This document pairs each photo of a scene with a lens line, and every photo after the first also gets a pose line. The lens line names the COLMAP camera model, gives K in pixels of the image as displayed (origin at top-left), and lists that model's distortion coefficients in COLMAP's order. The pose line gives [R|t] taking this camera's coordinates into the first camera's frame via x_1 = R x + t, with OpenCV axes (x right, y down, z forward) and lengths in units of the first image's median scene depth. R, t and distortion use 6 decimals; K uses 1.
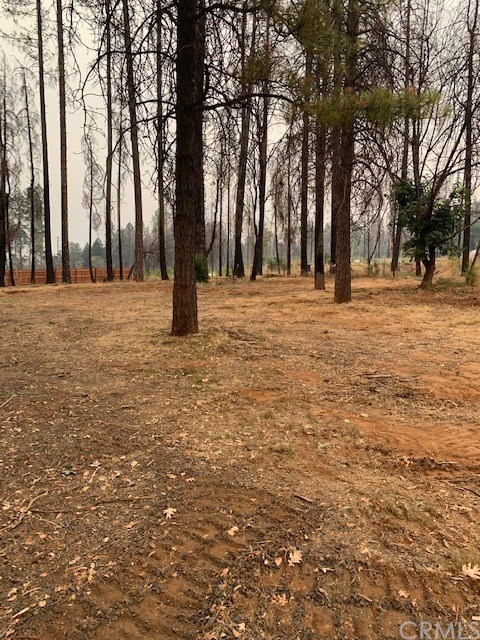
lens RADIAL K [[483.3, 0, 243.2], [0, 483.3, 321.7], [0, 0, 1]] dist [0.044960, -0.041129]
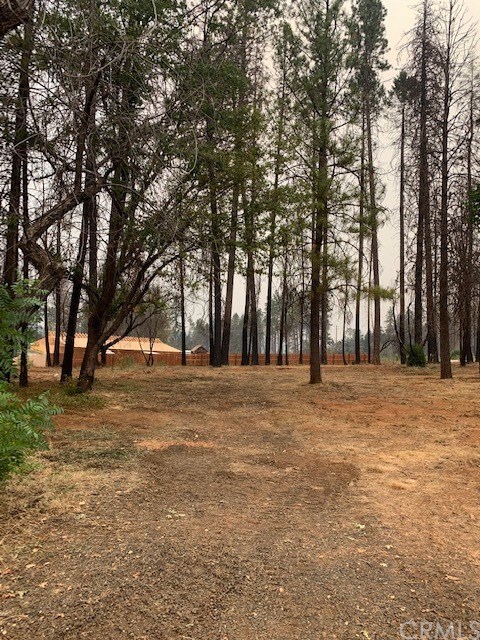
lens RADIAL K [[483.3, 0, 238.1], [0, 483.3, 318.9], [0, 0, 1]] dist [0.044960, -0.041129]
pose [[0.836010, -0.021365, -0.548297, 0.876028], [-0.076463, 0.984956, -0.154966, 0.105740], [0.543360, 0.171478, 0.821800, -1.212712]]
